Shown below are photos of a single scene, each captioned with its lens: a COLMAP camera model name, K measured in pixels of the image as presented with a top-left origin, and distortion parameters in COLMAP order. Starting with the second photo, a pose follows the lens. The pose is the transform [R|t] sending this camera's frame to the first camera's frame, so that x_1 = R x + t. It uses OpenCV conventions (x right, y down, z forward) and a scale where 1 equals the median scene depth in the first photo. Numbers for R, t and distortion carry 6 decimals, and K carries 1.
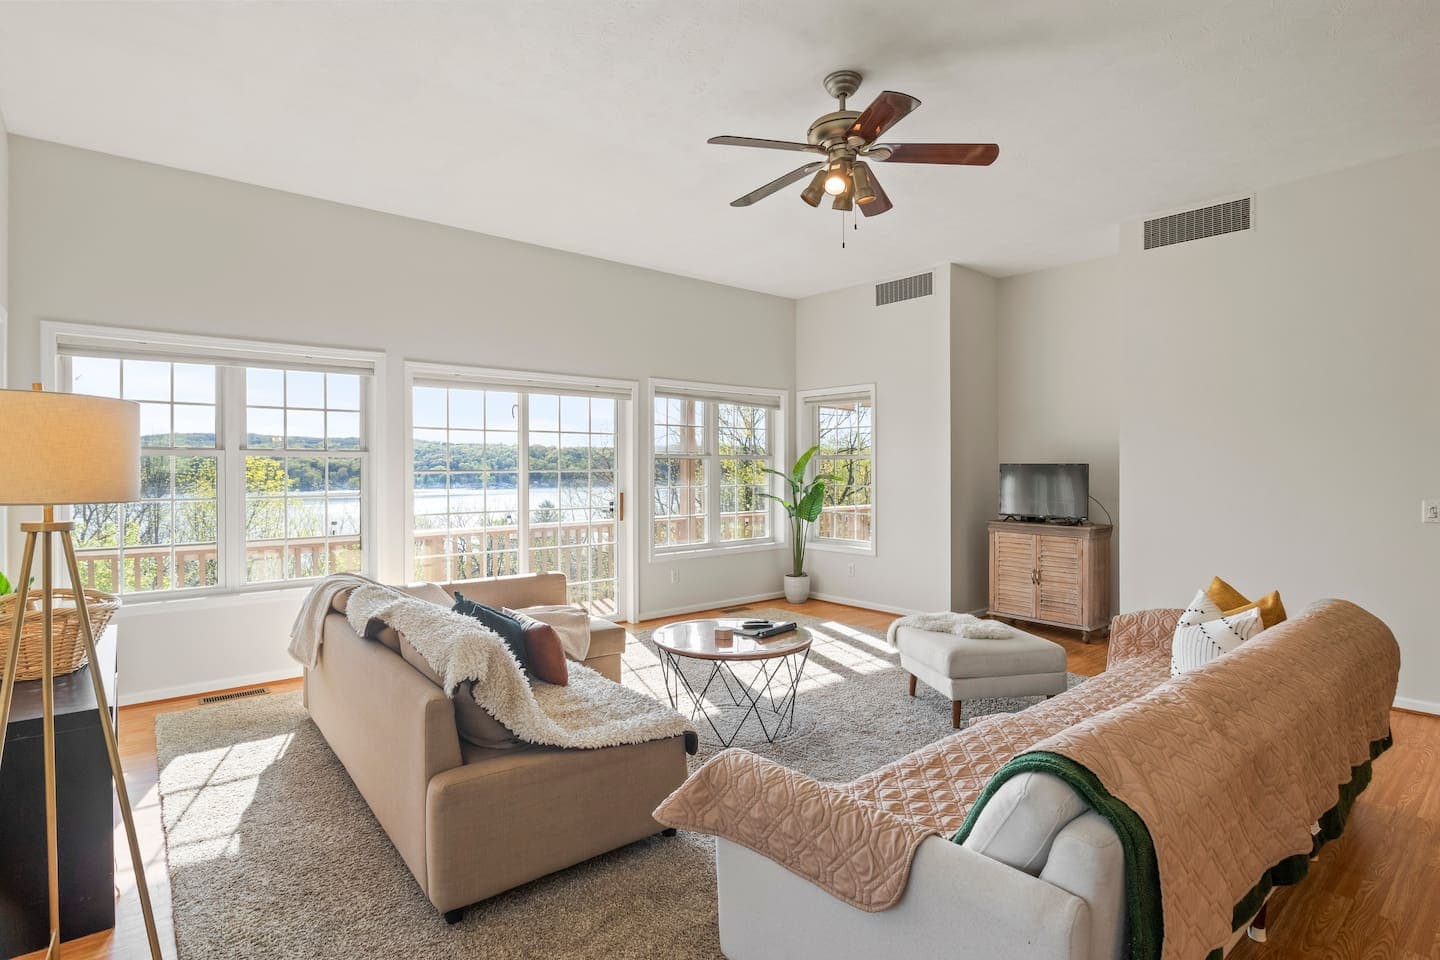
lens RADIAL K [[712.3, 0, 720.0], [0, 712.3, 480.0], [0, 0, 1]] dist [0.002226, 0.000713]
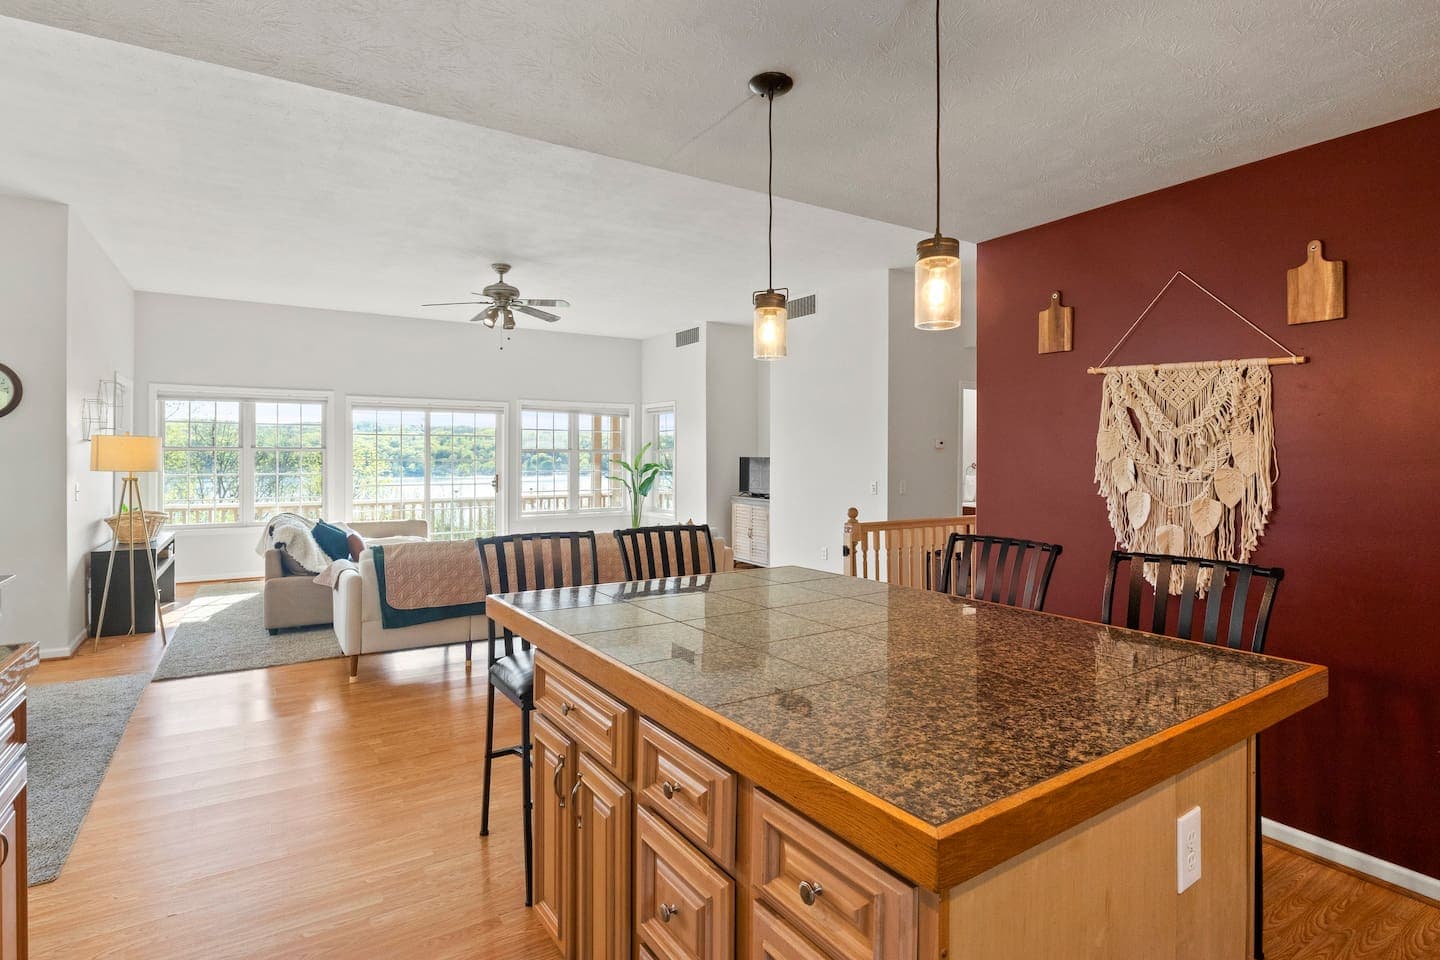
lens RADIAL K [[719.7, 0, 719.2], [0, 719.7, 470.1], [0, 0, 1]] dist [0.001835, 0.000462]
pose [[0.991294, 0.006680, -0.131500, 0.542011], [-0.006420, 0.999977, 0.002402, 0.001276], [0.131513, -0.001537, 0.991313, -0.476098]]
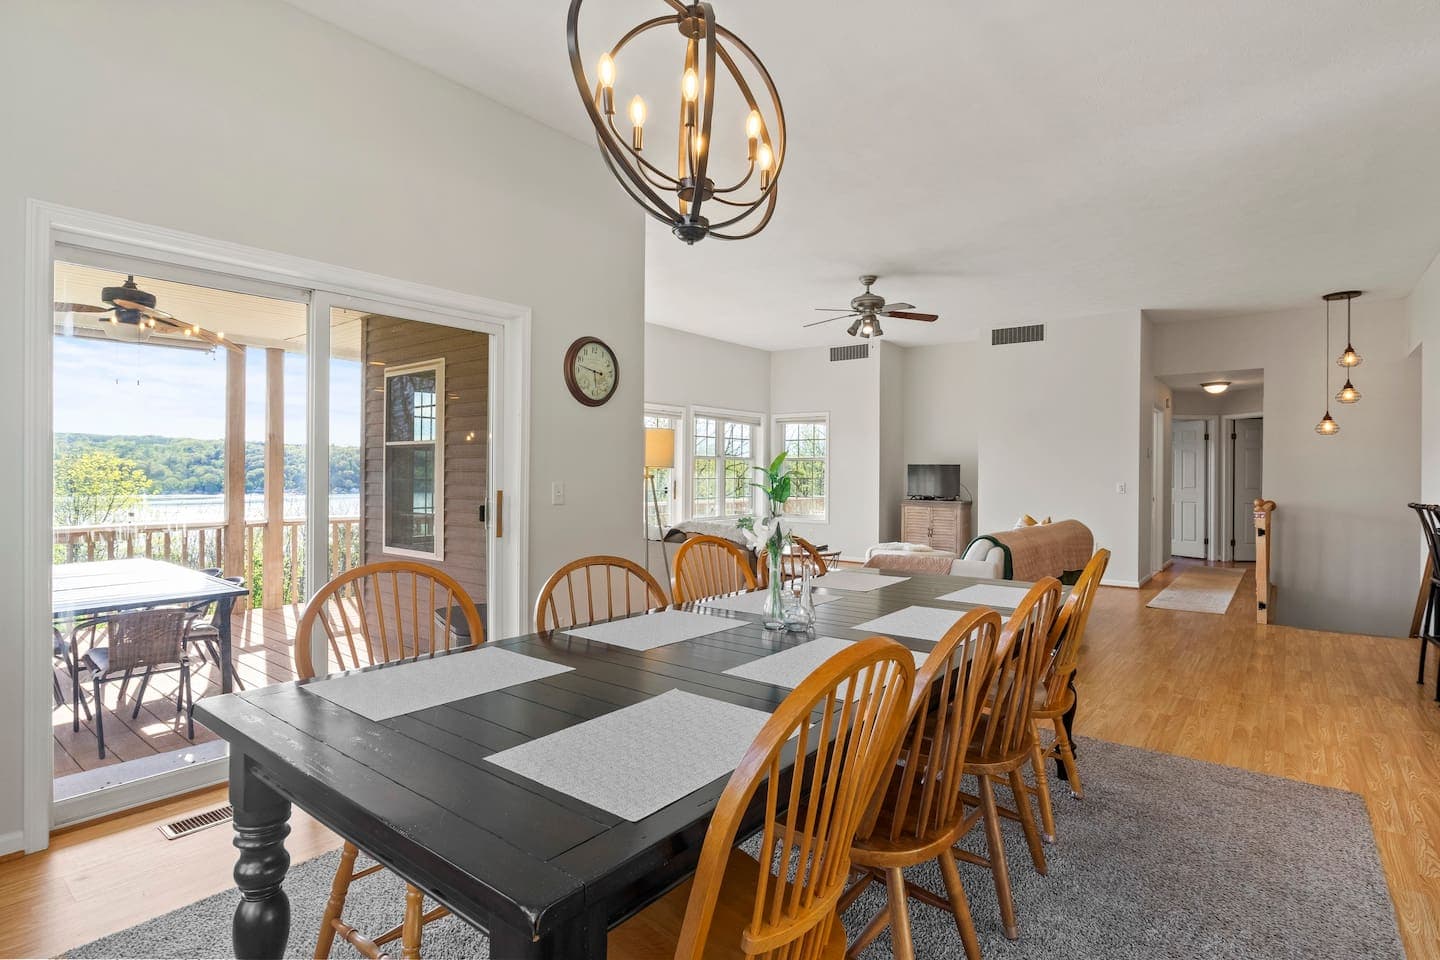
lens RADIAL K [[712.3, 0, 720.0], [0, 712.3, 480.0], [0, 0, 1]] dist [0.002226, 0.000713]
pose [[0.980132, 0.006110, 0.198250, -0.345428], [-0.004285, 0.999944, -0.009632, 0.030311], [-0.198298, 0.008591, 0.980104, -0.501421]]
